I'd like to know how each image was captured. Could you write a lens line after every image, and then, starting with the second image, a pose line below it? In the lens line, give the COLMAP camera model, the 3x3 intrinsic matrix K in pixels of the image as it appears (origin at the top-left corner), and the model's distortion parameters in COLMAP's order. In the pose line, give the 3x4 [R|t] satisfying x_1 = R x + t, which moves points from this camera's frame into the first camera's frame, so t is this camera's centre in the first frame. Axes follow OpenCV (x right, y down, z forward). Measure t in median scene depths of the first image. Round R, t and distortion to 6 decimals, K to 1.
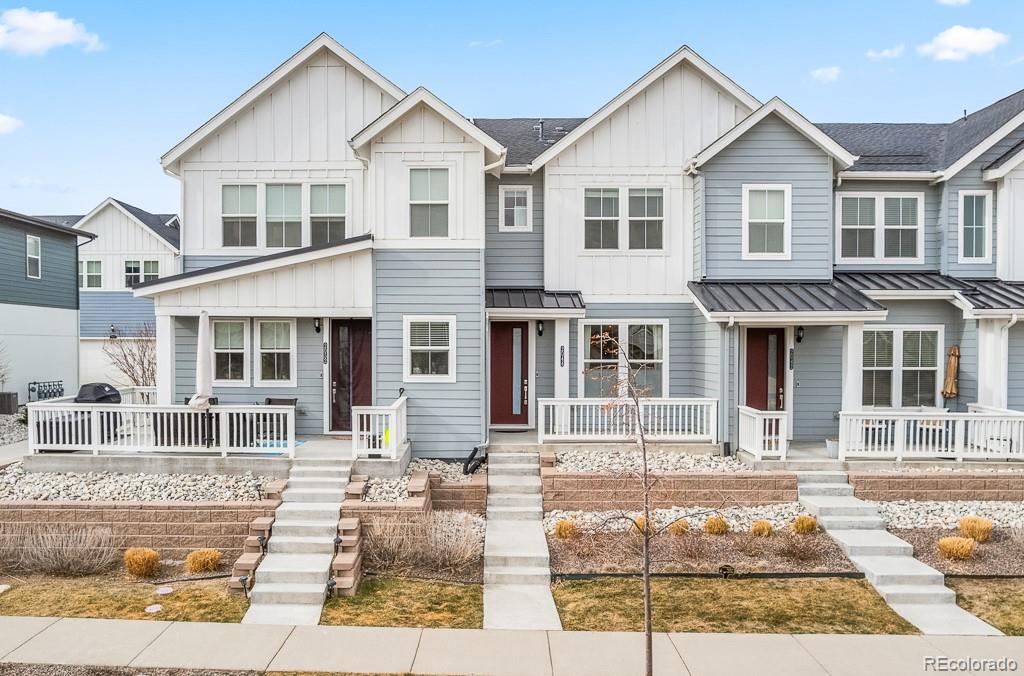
lens RADIAL K [[886.3, 0, 446.6], [0, 886.3, 343.0], [0, 0, 1]] dist [-0.046106, -0.011173]
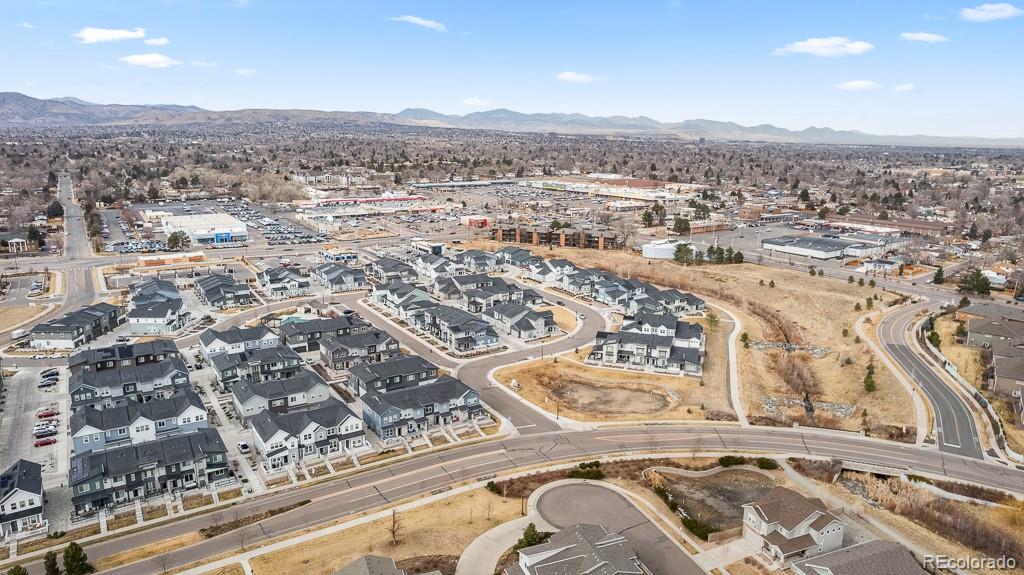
lens RADIAL K [[663.9, 0, 512.0], [0, 663.9, 287.5], [0, 0, 1]] dist [-0.033495, 0.002886]
pose [[0.807830, -0.125078, 0.575991, -2.434340], [-0.004369, 0.975927, 0.218053, -4.078731], [-0.589399, -0.178666, 0.787837, -7.177191]]
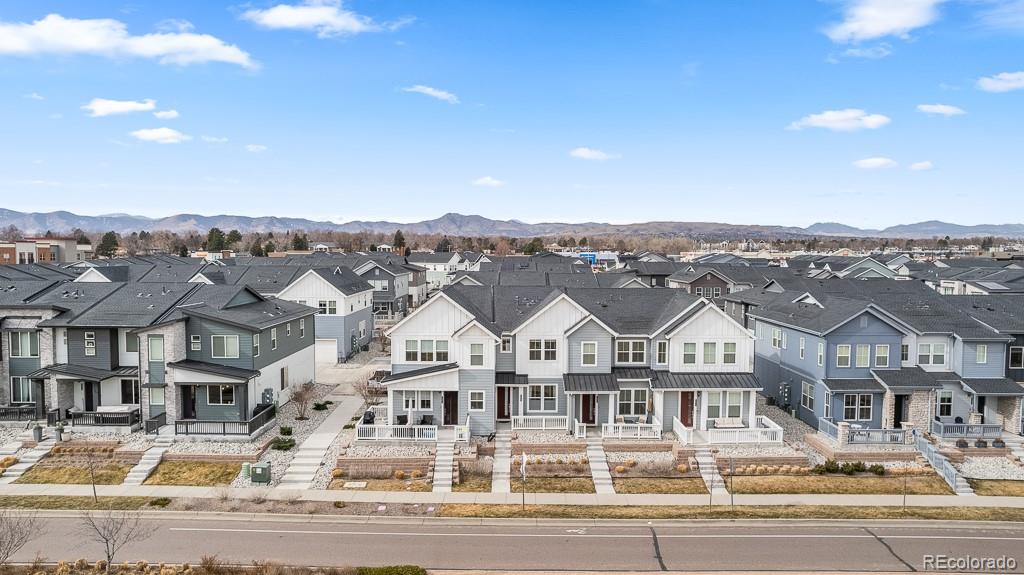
lens RADIAL K [[663.9, 0, 512.0], [0, 663.9, 287.5], [0, 0, 1]] dist [-0.033495, 0.002886]
pose [[0.998865, 0.001261, 0.047611, -0.007327], [-0.003338, 0.999044, 0.043578, -0.494138], [-0.047511, -0.043687, 0.997915, -1.319117]]
